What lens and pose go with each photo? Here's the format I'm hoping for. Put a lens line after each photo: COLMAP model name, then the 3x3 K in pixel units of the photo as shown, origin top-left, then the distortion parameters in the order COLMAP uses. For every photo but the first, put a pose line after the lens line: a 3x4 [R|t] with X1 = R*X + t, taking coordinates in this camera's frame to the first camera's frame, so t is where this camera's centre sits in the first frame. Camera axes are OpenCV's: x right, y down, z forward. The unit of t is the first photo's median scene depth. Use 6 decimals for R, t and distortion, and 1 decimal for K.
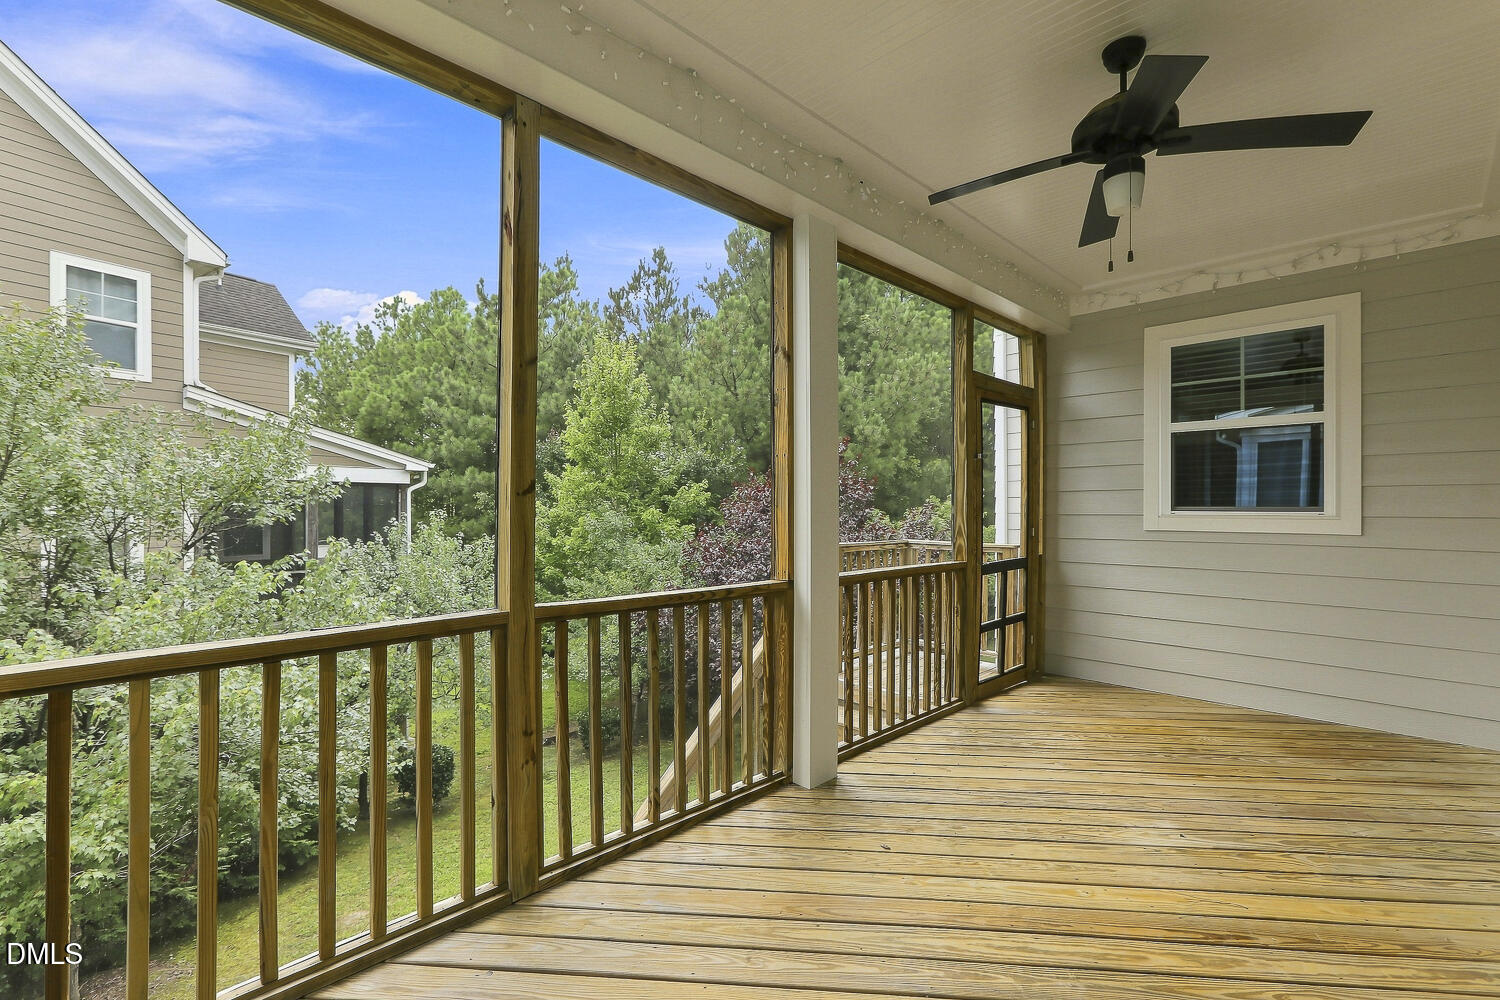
lens RADIAL K [[656.8, 0, 750.1], [0, 656.8, 508.1], [0, 0, 1]] dist [-0.001387, -0.000132]
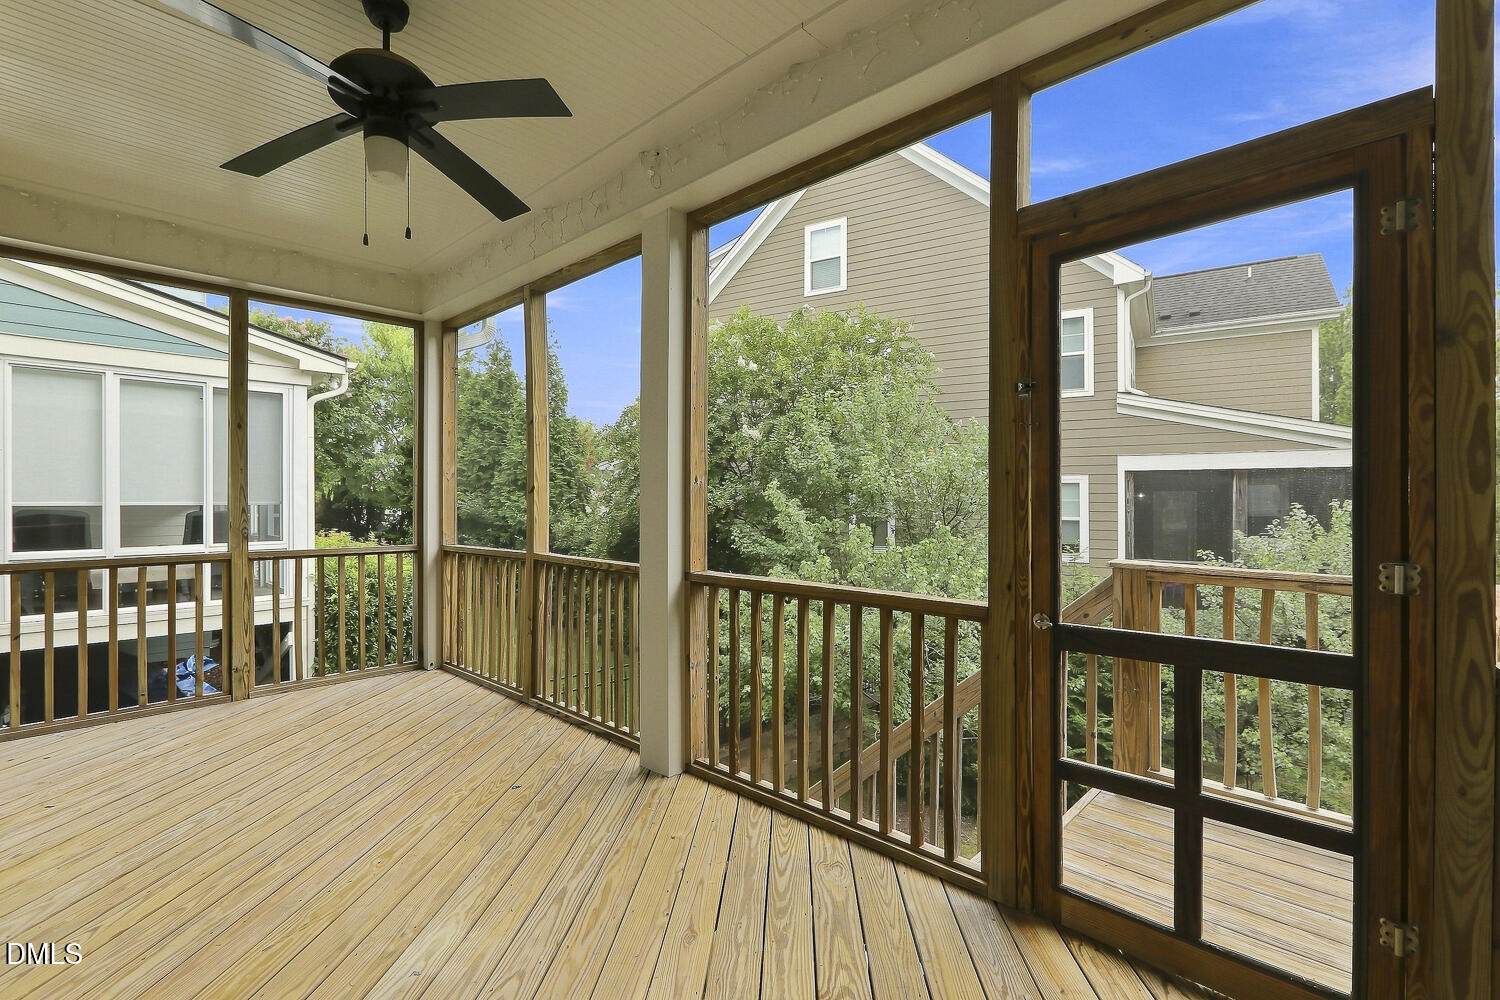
lens RADIAL K [[669.3, 0, 754.0], [0, 669.3, 502.8], [0, 0, 1]] dist [0.001691, 0.000080]
pose [[0.039247, 0.004266, -0.999220, 0.639489], [0.007560, 0.999961, 0.004566, -0.001737], [0.999201, -0.007733, 0.039213, 0.617493]]
